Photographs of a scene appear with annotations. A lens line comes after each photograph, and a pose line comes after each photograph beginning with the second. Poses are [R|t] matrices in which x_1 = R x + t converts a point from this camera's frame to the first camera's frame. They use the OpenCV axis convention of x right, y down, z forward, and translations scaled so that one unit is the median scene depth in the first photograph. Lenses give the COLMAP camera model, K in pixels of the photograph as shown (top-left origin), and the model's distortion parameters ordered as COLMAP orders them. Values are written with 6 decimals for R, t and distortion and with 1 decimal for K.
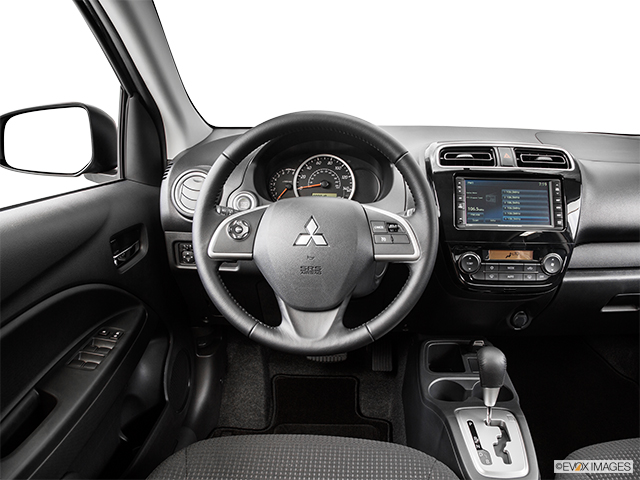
lens RADIAL K [[487.8, 0, 320.0], [0, 487.8, 240.0], [0, 0, 1]] dist [-0.131440, 0.070619]
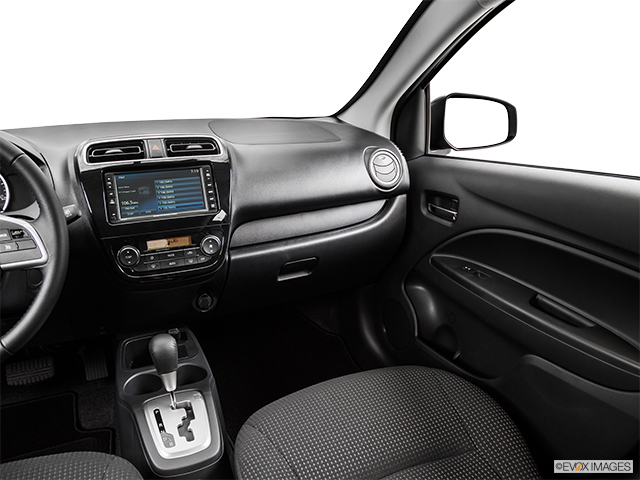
lens RADIAL K [[487.8, 0, 320.0], [0, 487.8, 240.0], [0, 0, 1]] dist [-0.131440, 0.070619]
pose [[0.886005, -0.143259, 0.440990, 0.225301], [0.137070, 0.989490, 0.046053, 0.021684], [-0.442953, 0.019643, 0.896330, -0.075717]]
